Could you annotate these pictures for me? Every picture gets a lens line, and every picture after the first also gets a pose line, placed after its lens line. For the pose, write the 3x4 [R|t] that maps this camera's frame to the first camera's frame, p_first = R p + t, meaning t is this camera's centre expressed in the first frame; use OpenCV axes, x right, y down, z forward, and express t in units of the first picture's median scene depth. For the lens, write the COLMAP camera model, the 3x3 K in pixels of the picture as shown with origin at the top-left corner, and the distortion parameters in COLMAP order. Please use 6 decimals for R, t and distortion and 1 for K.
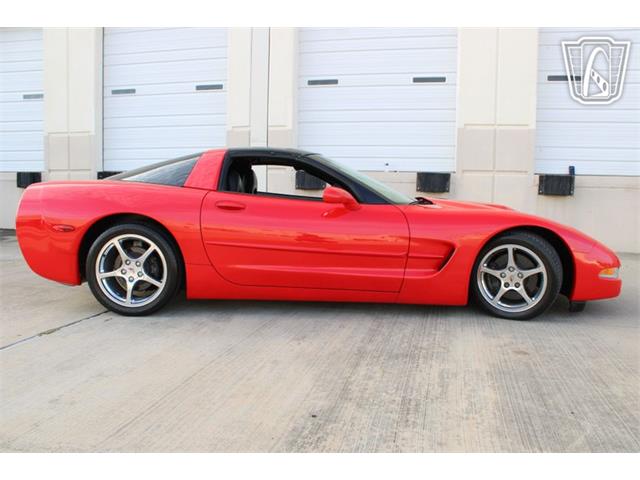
lens RADIAL K [[541.5, 0, 320.0], [0, 541.5, 240.0], [0, 0, 1]] dist [-0.178559, 0.163954]
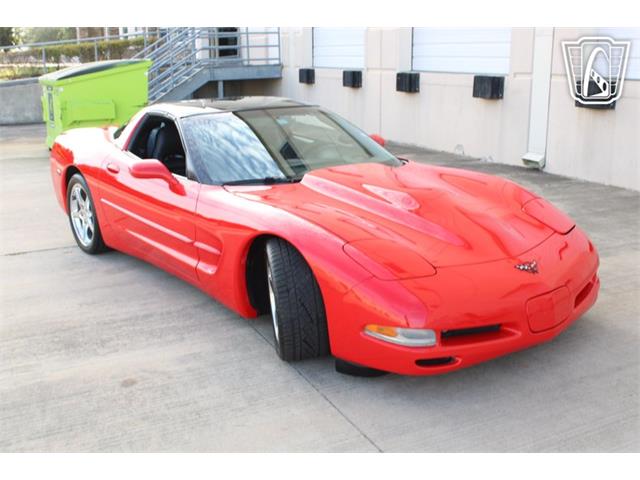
lens RADIAL K [[693.2, 0, 320.0], [0, 693.2, 240.0], [0, 0, 1]] dist [-0.089333, 0.004852]
pose [[0.634611, 0.179334, -0.751737, 1.124982], [-0.043279, 0.979424, 0.197116, -0.209237], [0.771619, -0.092557, 0.629315, 0.436364]]
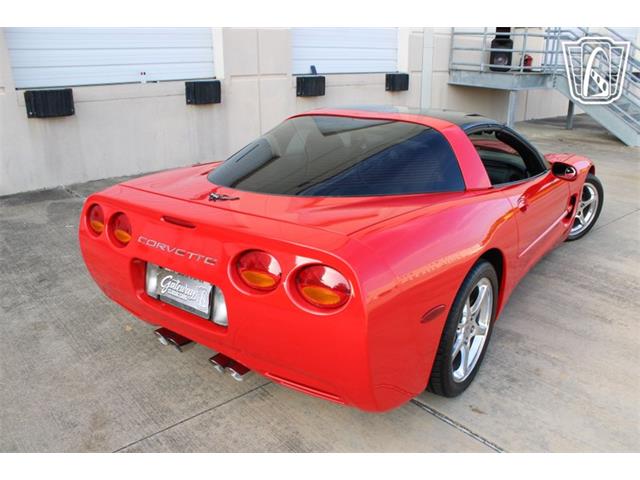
lens RADIAL K [[541.5, 0, 320.0], [0, 541.5, 240.0], [0, 0, 1]] dist [-0.178559, 0.163954]
pose [[0.586888, -0.282430, 0.758812, -0.948752], [0.084549, 0.953443, 0.289479, -0.265812], [-0.805241, -0.105735, 0.583444, 0.760034]]
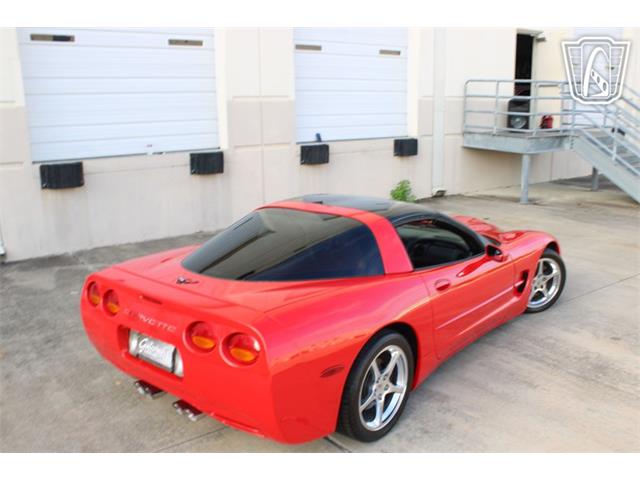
lens RADIAL K [[610.4, 0, 320.0], [0, 610.4, 240.0], [0, 0, 1]] dist [-0.106309, 0.028326]
pose [[0.635211, -0.198889, 0.746291, -1.086625], [0.090226, 0.978767, 0.184048, -0.358345], [-0.767050, -0.049575, 0.639669, 0.462299]]
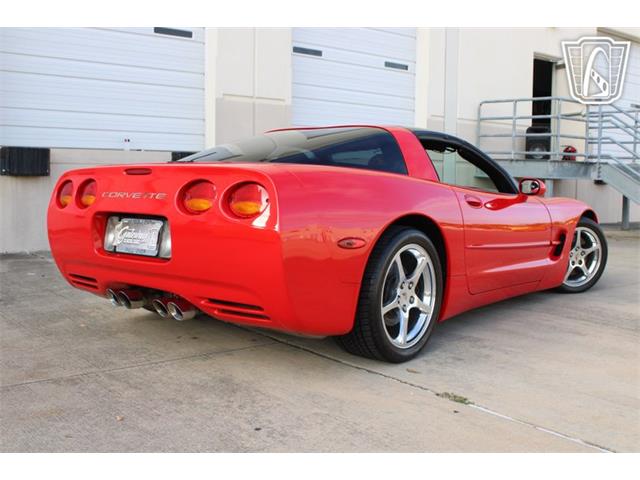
lens RADIAL K [[693.2, 0, 320.0], [0, 693.2, 240.0], [0, 0, 1]] dist [-0.089333, 0.004852]
pose [[0.623150, -0.074653, 0.778531, -1.130906], [0.066382, 0.996891, 0.042458, -0.063526], [-0.779280, 0.025222, 0.626168, 0.505256]]
